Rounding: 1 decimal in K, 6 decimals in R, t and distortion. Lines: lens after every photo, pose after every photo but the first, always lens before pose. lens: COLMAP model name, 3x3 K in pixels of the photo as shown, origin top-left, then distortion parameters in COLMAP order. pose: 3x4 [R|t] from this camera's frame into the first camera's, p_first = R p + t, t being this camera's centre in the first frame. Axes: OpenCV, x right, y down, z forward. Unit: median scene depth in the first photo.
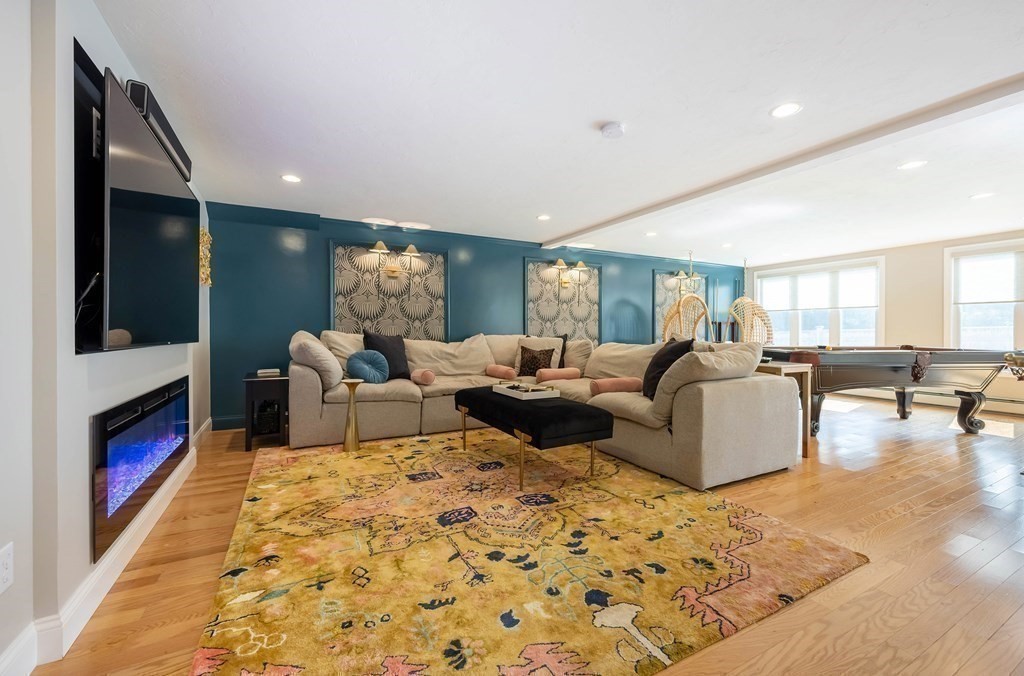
lens RADIAL K [[405.6, 0, 531.6], [0, 405.6, 333.1], [0, 0, 1]] dist [-0.007579, -0.000298]
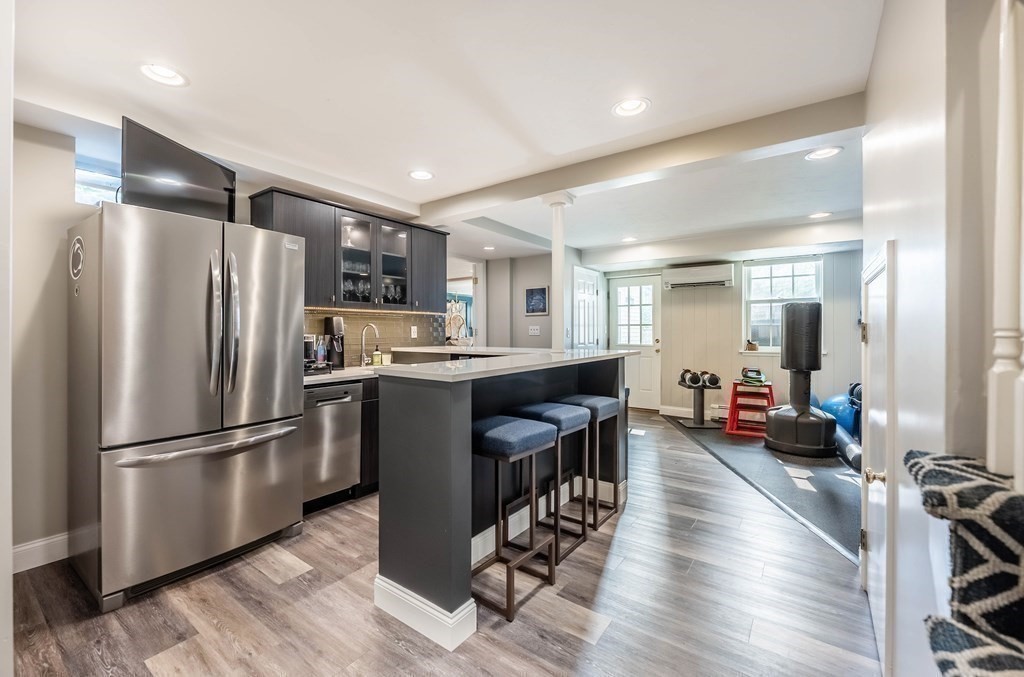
lens RADIAL K [[405.6, 0, 487.2], [0, 405.6, 331.9], [0, 0, 1]] dist [-0.007579, -0.000298]
pose [[0.914423, 0.000038, 0.404760, -0.506515], [0.000997, 0.999997, -0.002346, -0.007401], [-0.404758, 0.002549, 0.914420, -1.647468]]
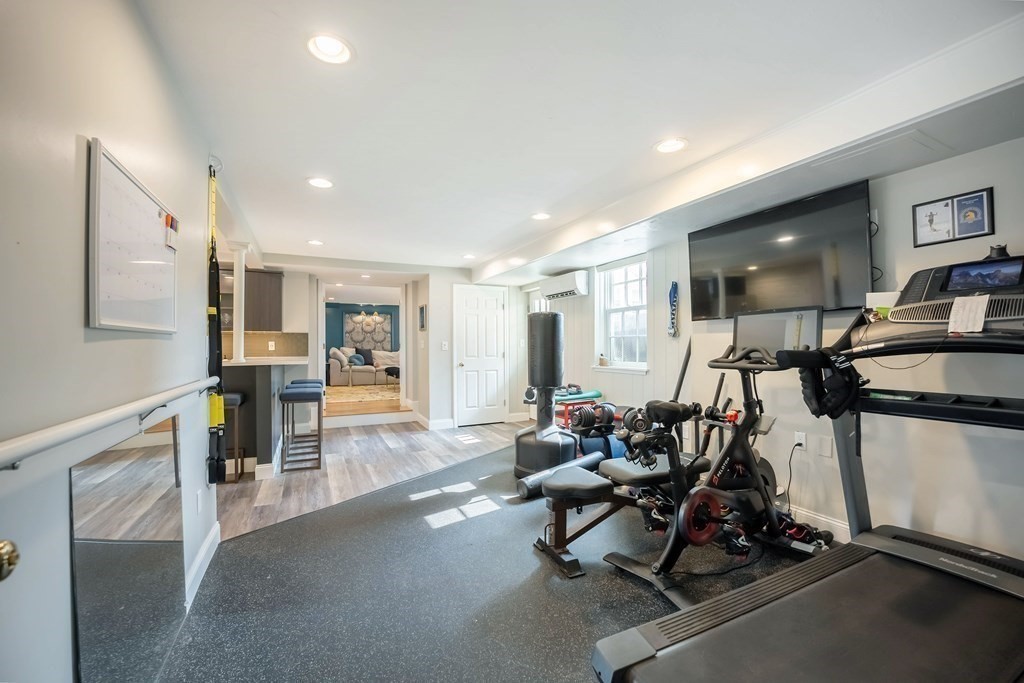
lens RADIAL K [[406.3, 0, 516.2], [0, 406.3, 342.0], [0, 0, 1]] dist [-0.009154, 0.000562]
pose [[0.998801, -0.002129, -0.048904, 1.001495], [0.001423, 0.999894, -0.014478, -0.000323], [0.048929, 0.014391, 0.998699, -2.097404]]
